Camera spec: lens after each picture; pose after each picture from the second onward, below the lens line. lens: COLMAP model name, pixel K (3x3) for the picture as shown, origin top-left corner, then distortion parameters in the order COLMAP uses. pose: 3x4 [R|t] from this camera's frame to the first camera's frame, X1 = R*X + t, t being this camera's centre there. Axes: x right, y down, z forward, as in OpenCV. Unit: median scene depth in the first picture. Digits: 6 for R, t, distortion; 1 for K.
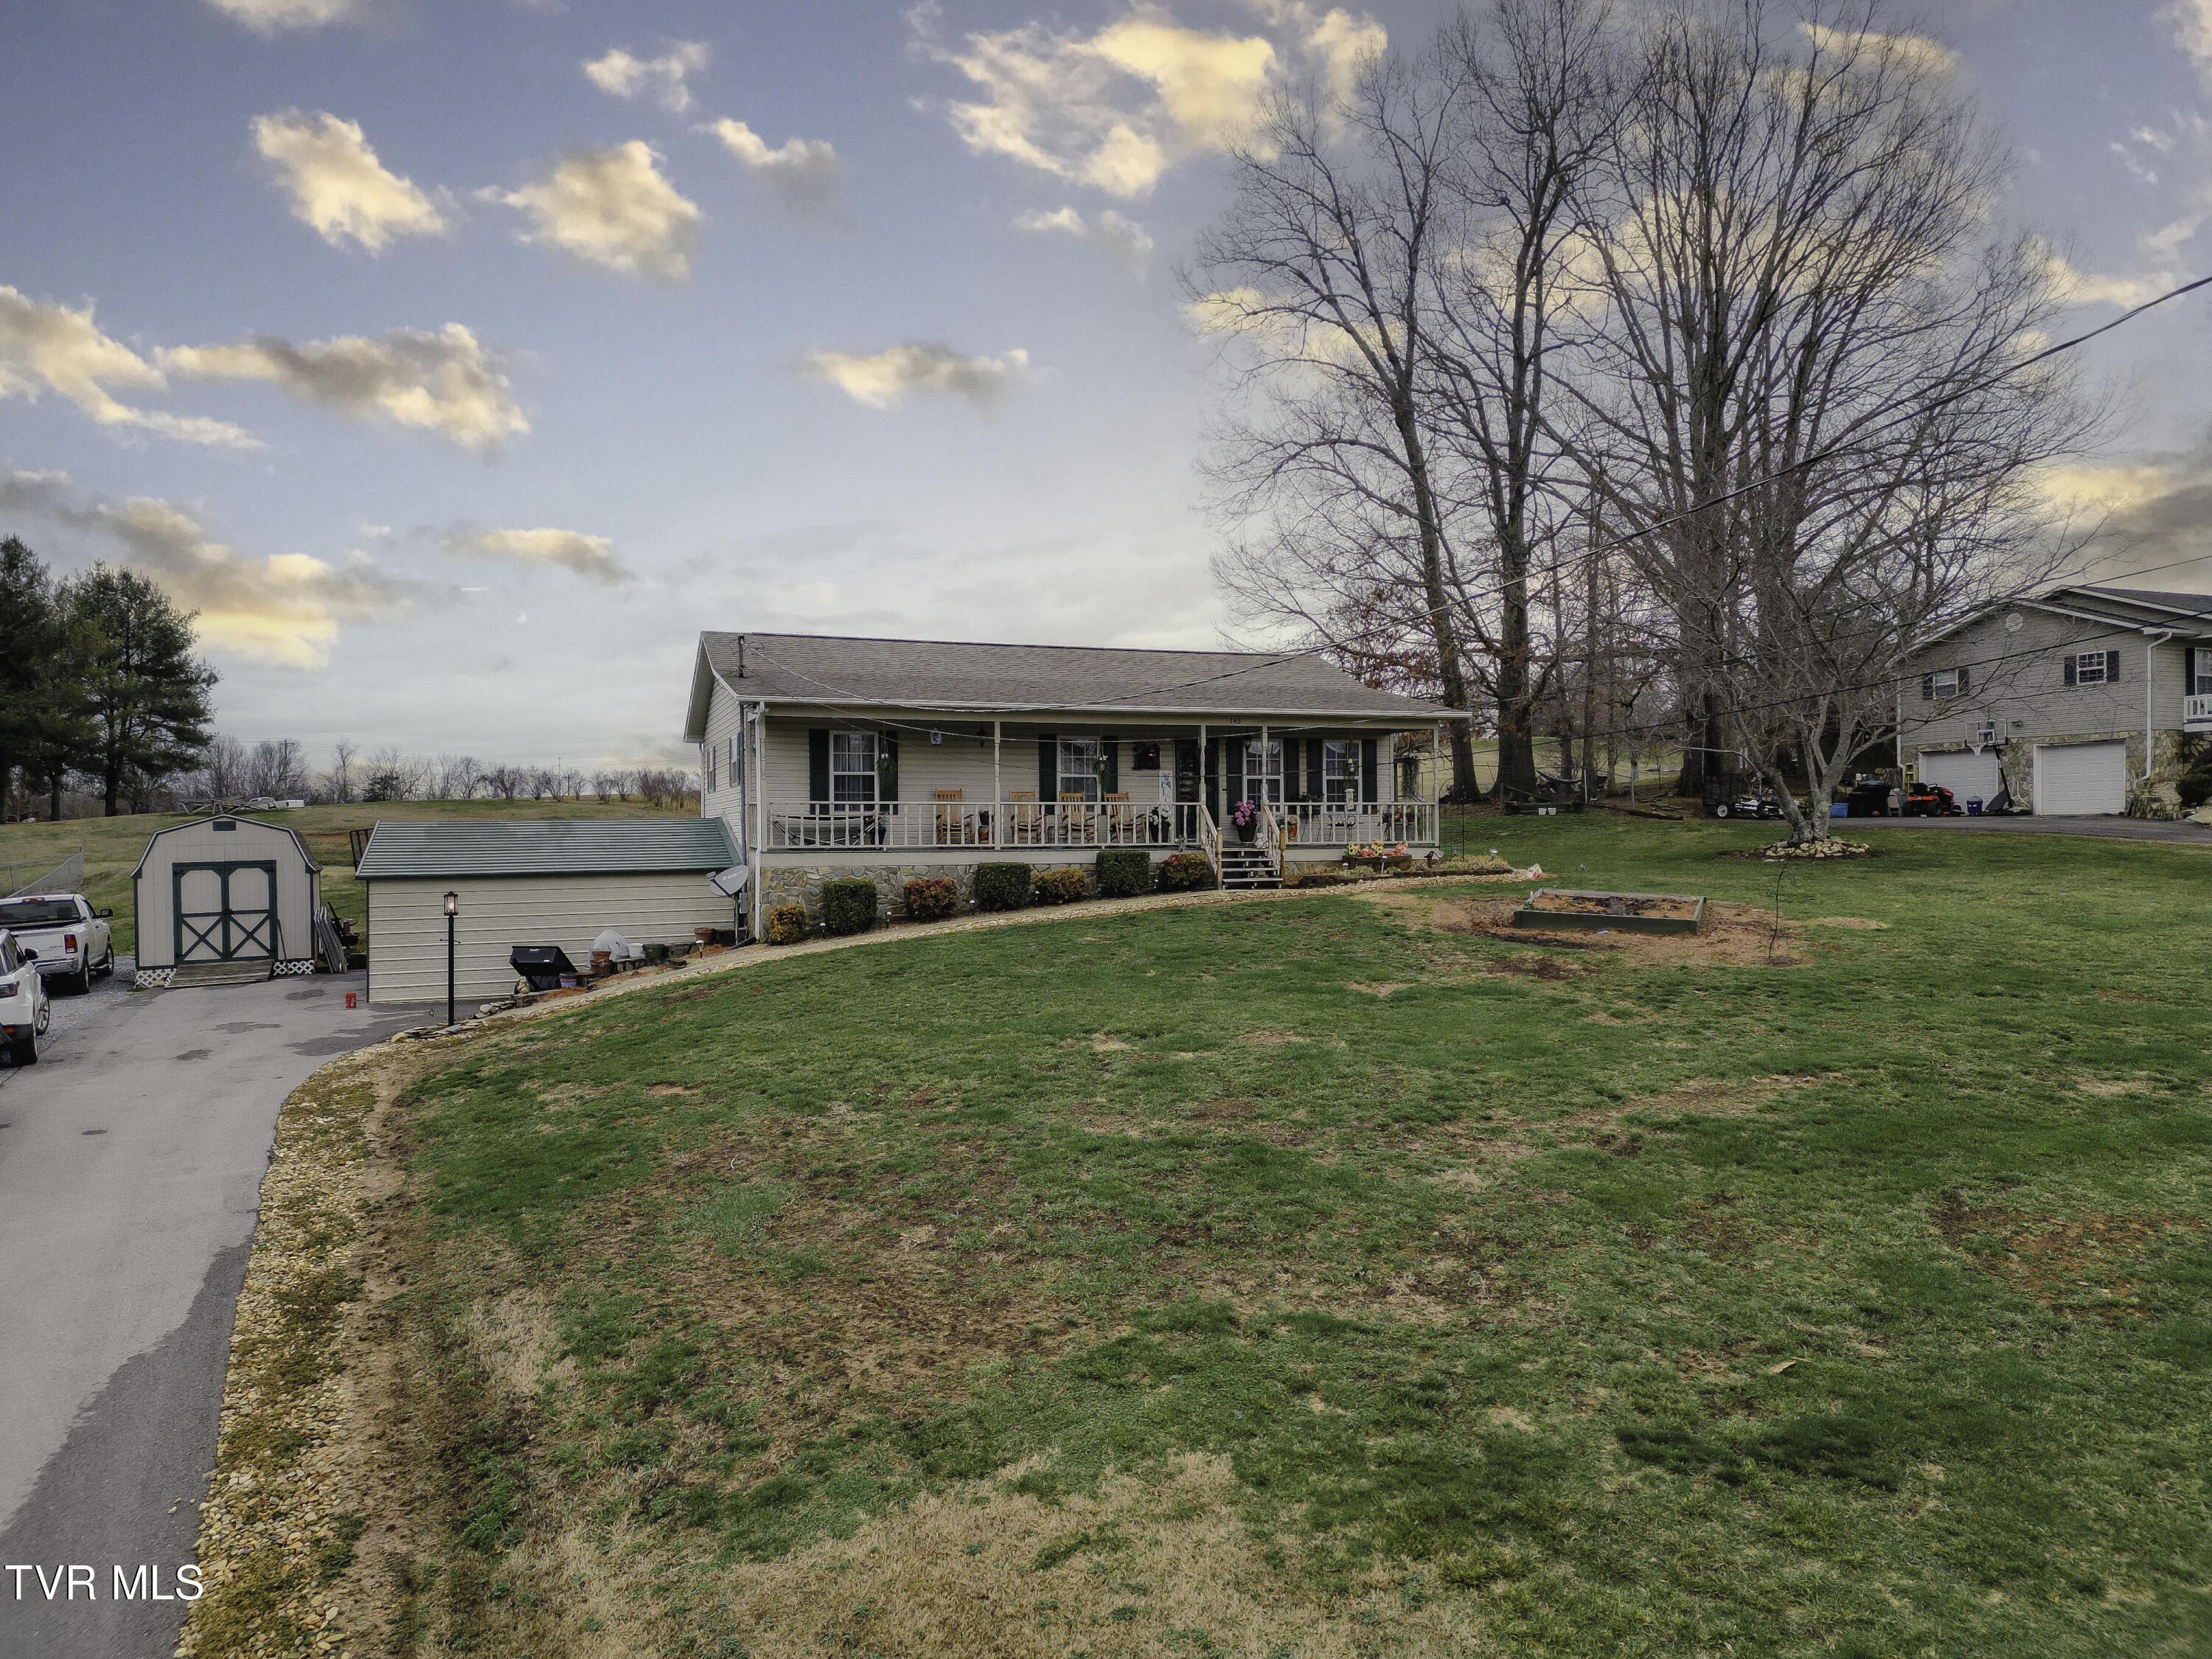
lens RADIAL K [[1536.4, 0, 1106.0], [0, 1536.4, 829.5], [0, 0, 1]] dist [0.082679, -0.083062]
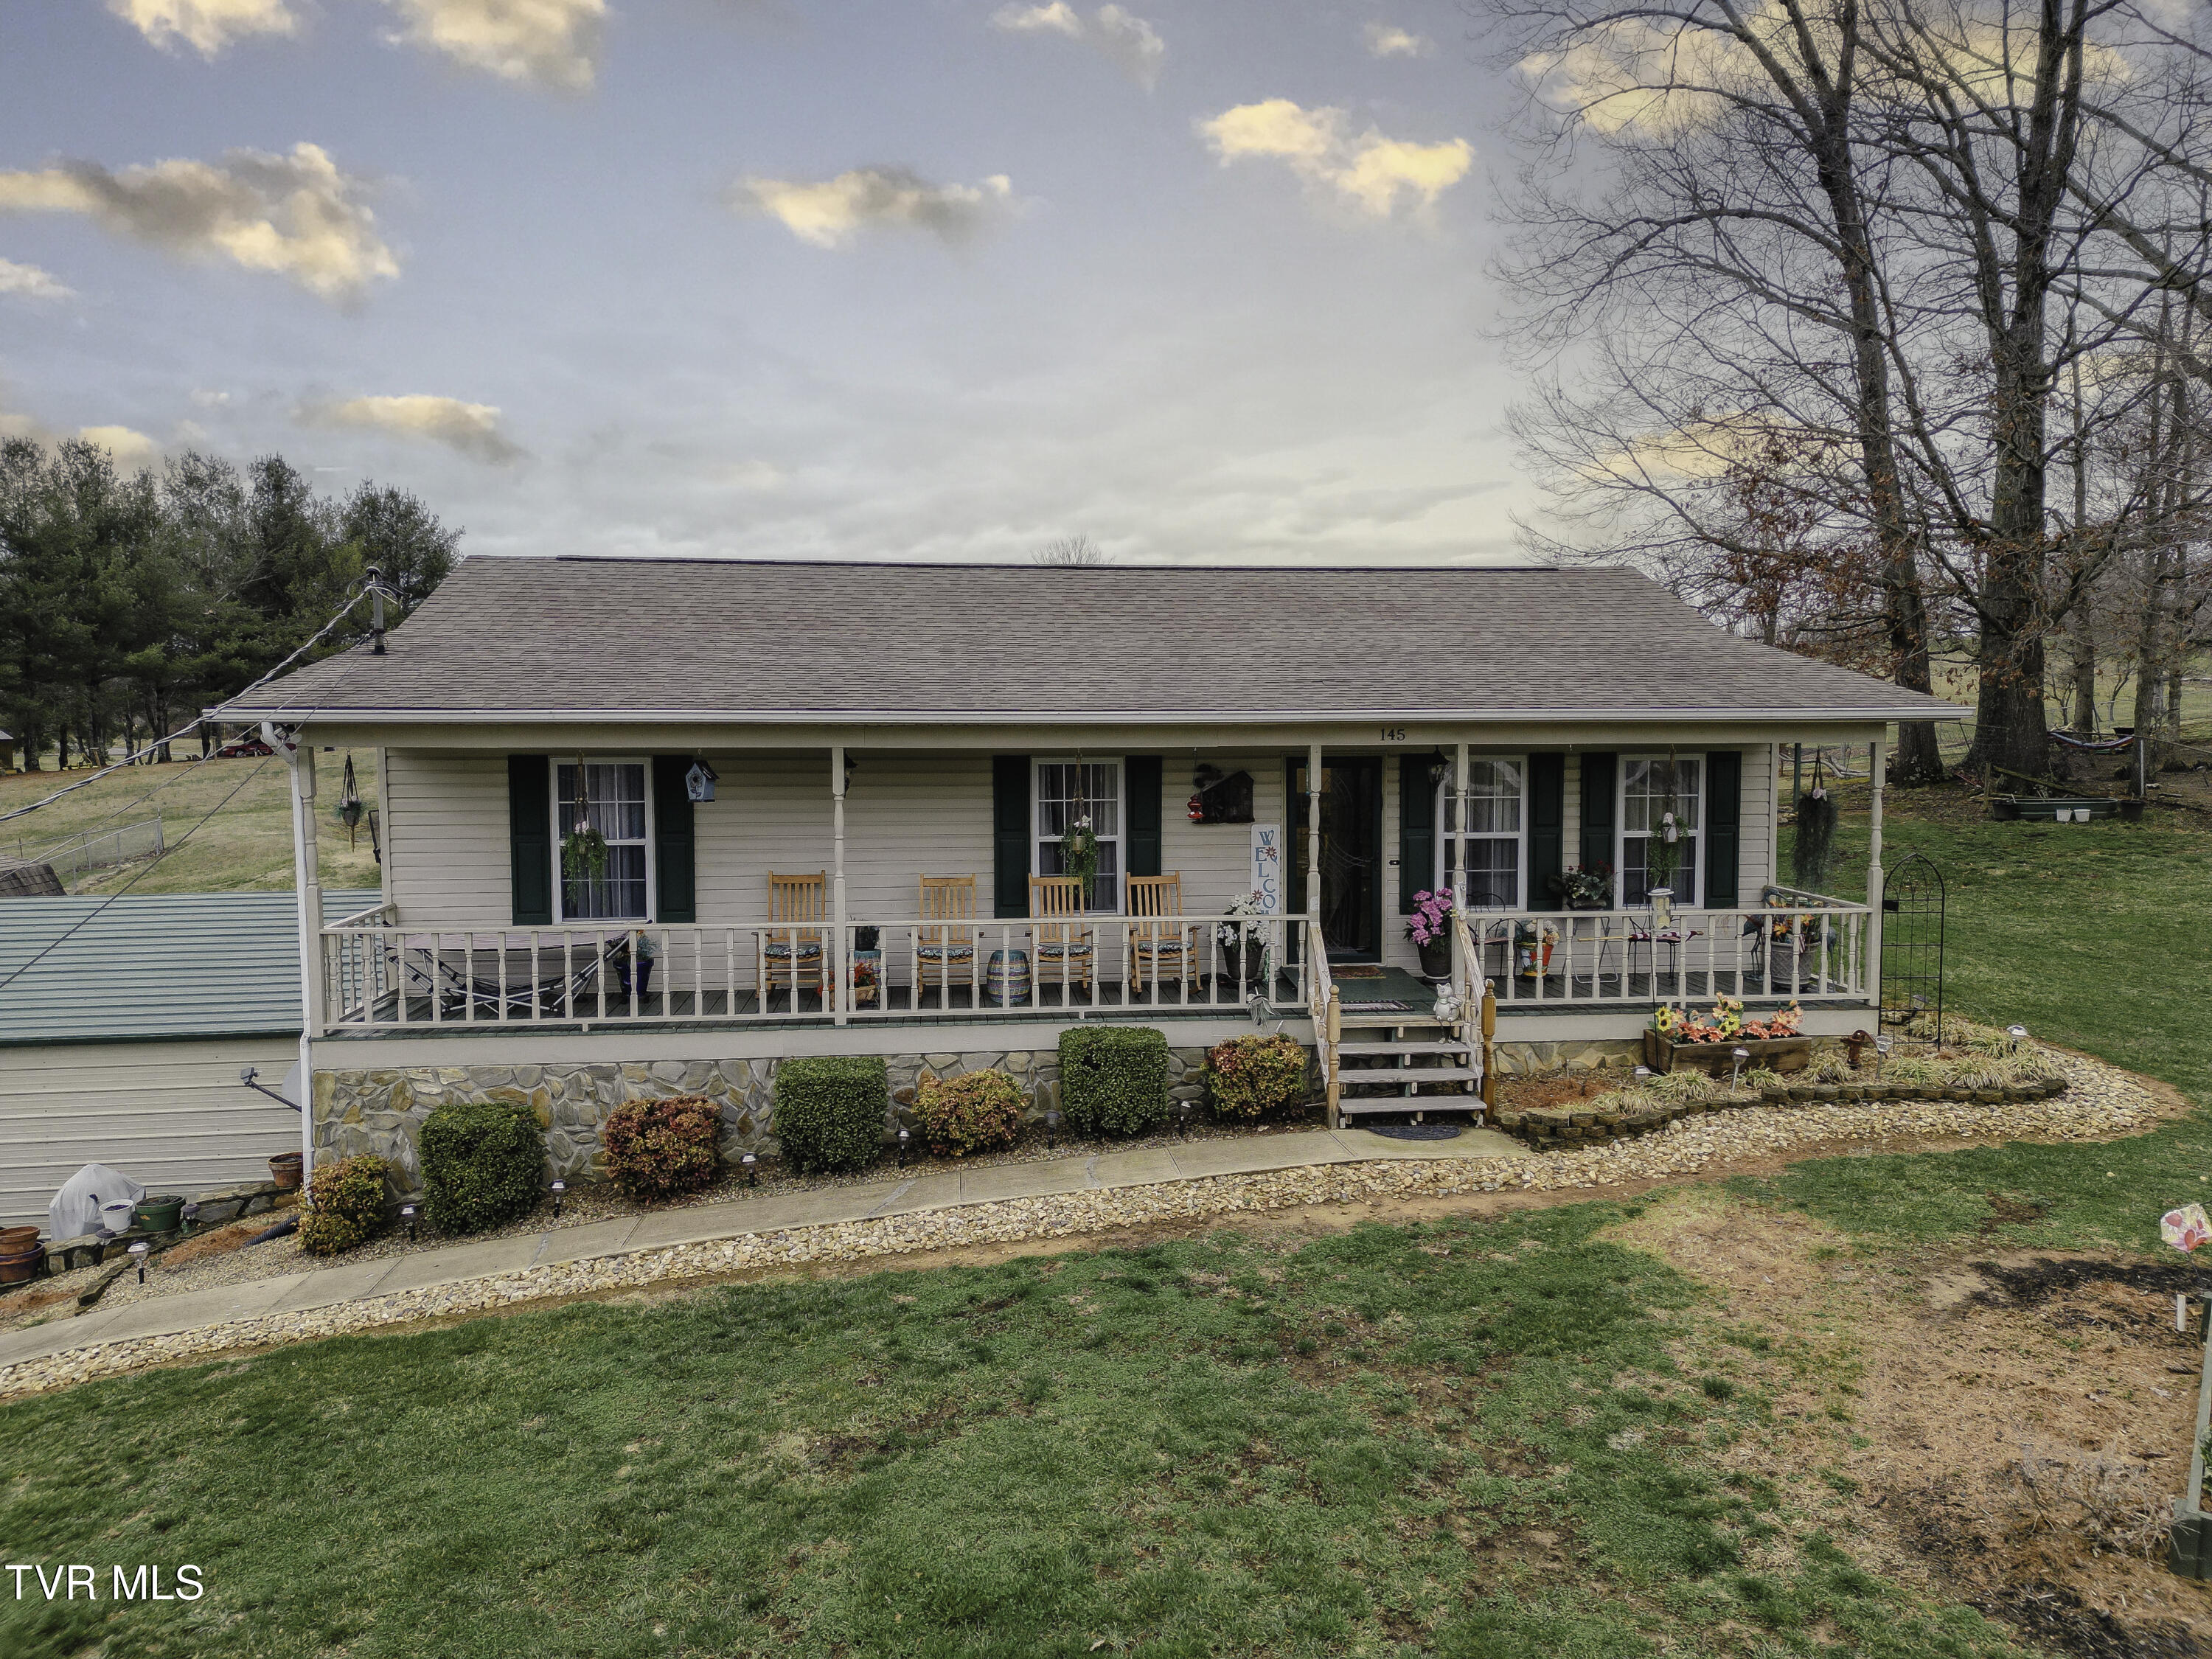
lens RADIAL K [[1536.4, 0, 1106.0], [0, 1536.4, 829.5], [0, 0, 1]] dist [0.082679, -0.083062]
pose [[0.971765, 0.018712, -0.235208, 0.101781], [-0.003018, 0.997754, 0.066910, -0.068002], [0.235932, -0.064311, 0.969639, 0.502393]]
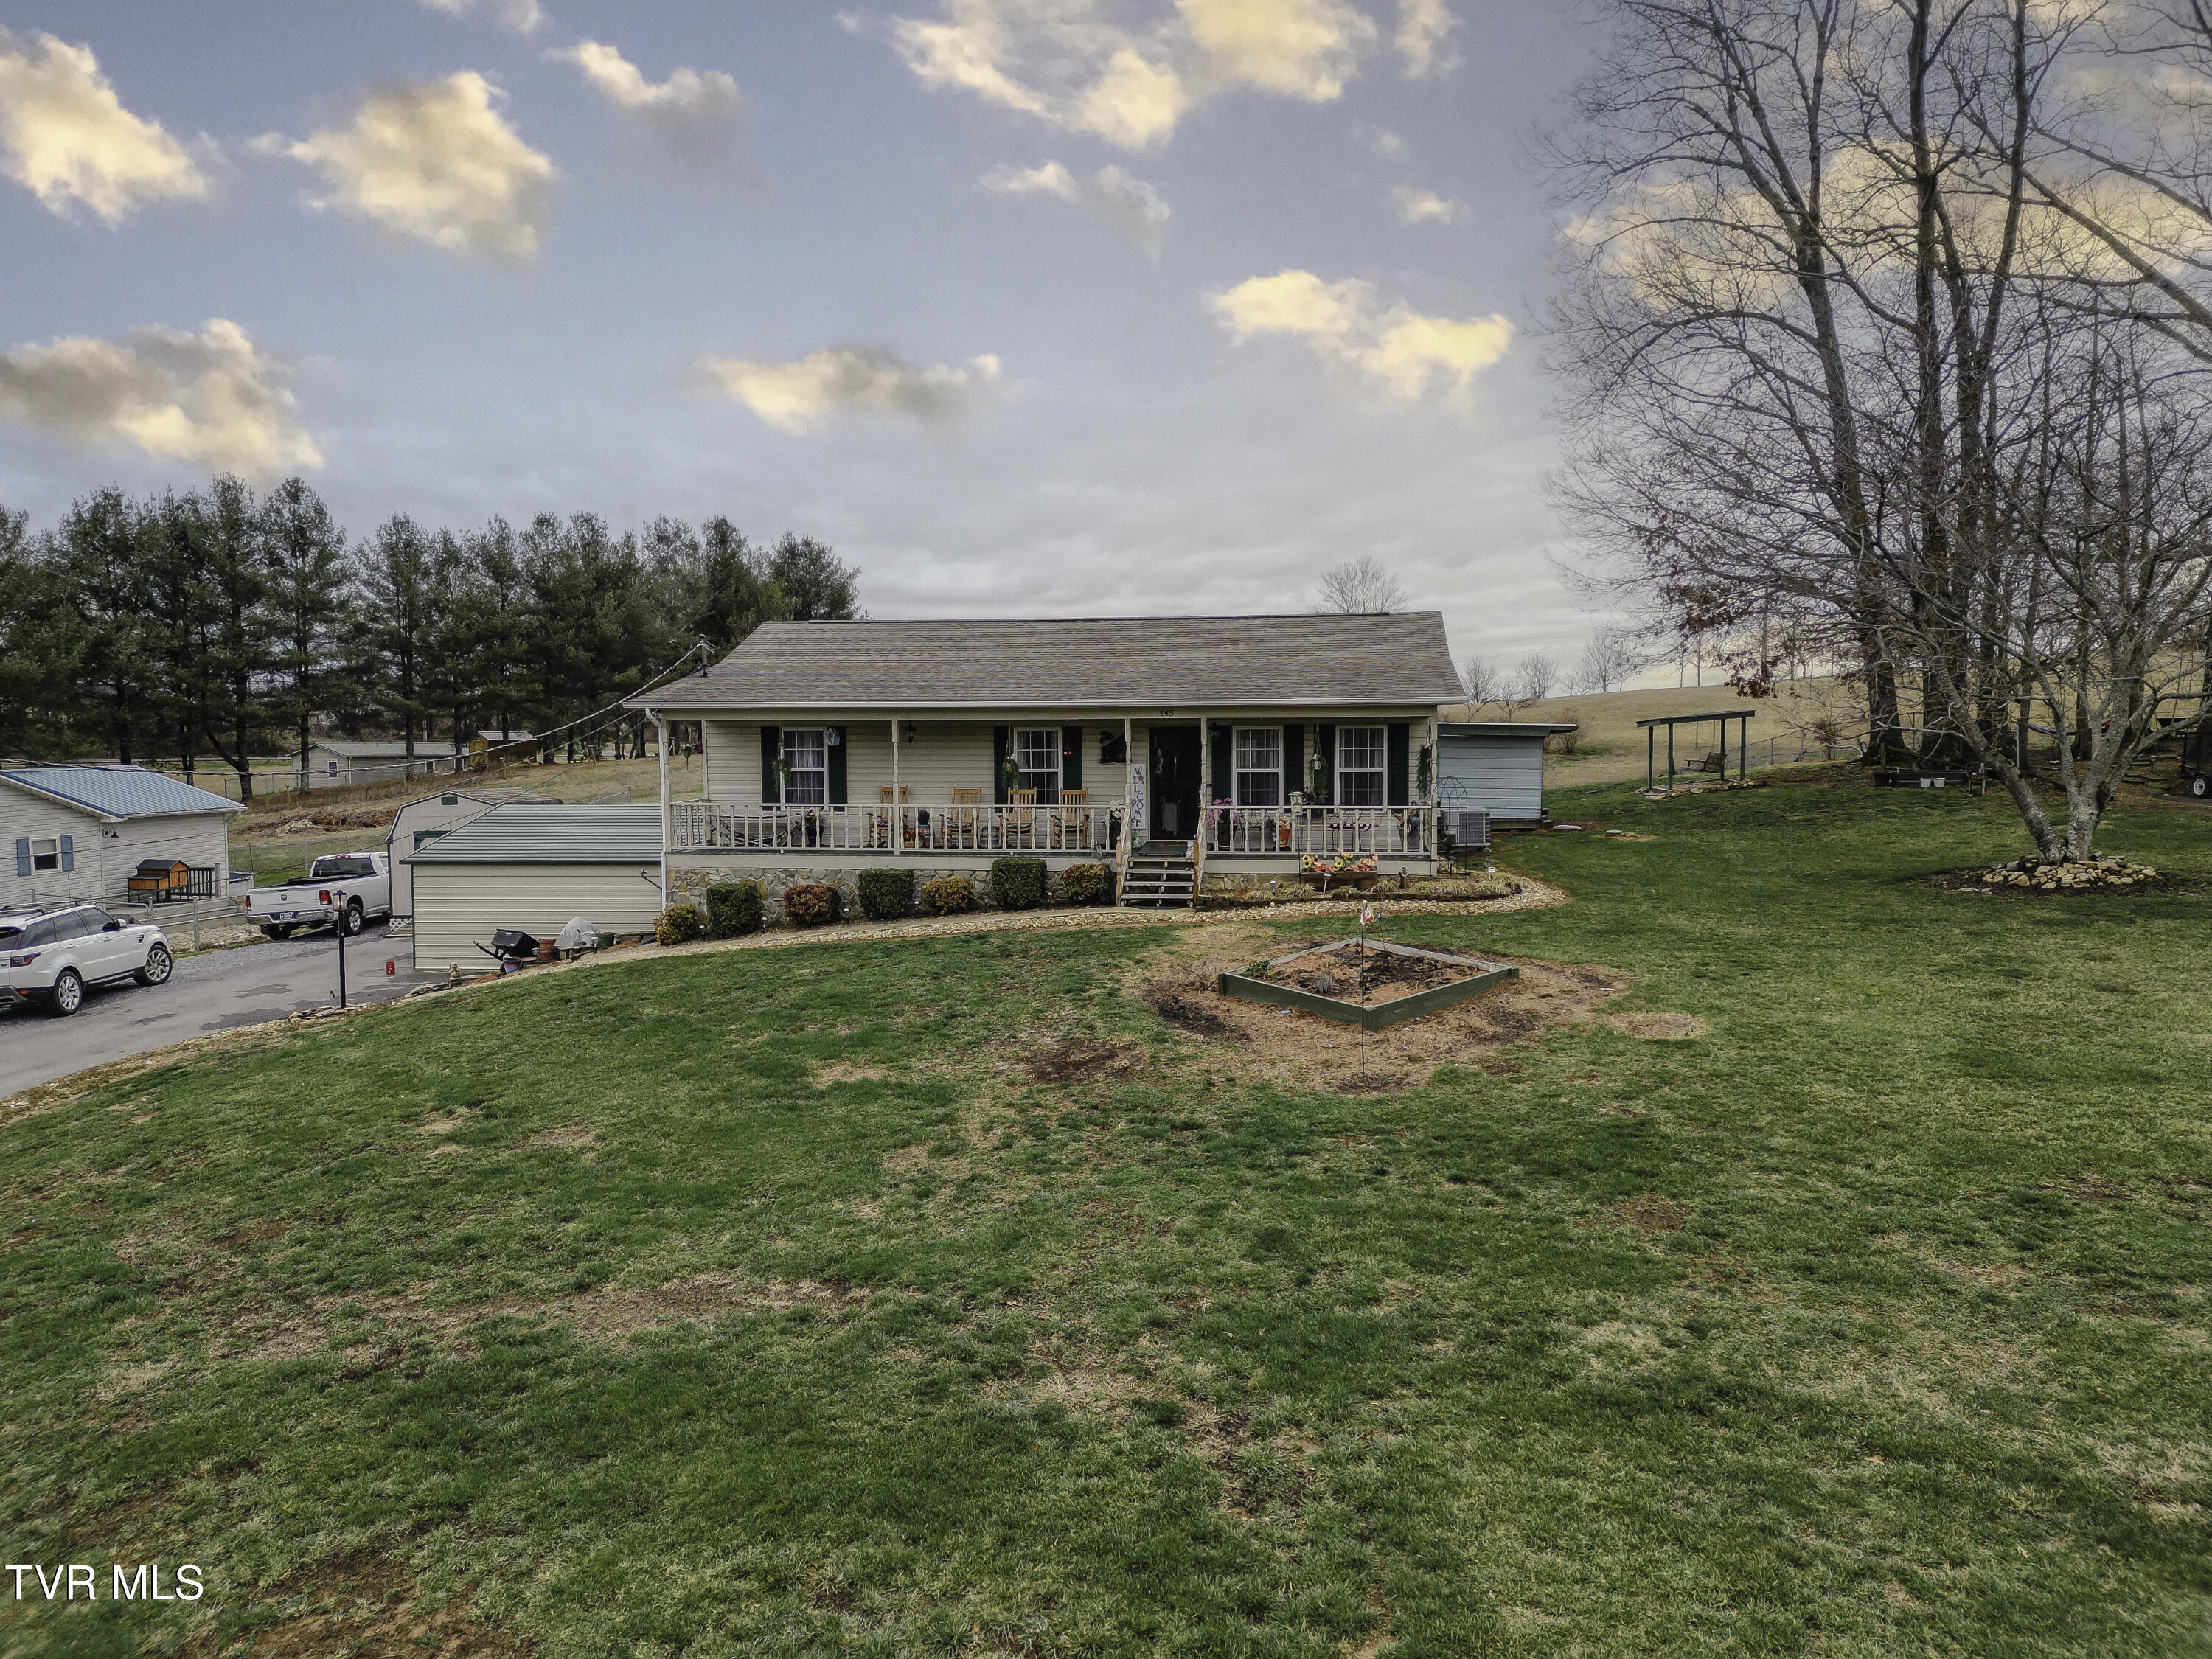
lens RADIAL K [[1536.4, 0, 1106.0], [0, 1536.4, 829.5], [0, 0, 1]] dist [0.082679, -0.083062]
pose [[0.881074, 0.030498, -0.471994, 0.438155], [-0.001075, 0.998045, 0.062482, -0.054909], [0.472977, -0.054544, 0.879385, 0.192324]]
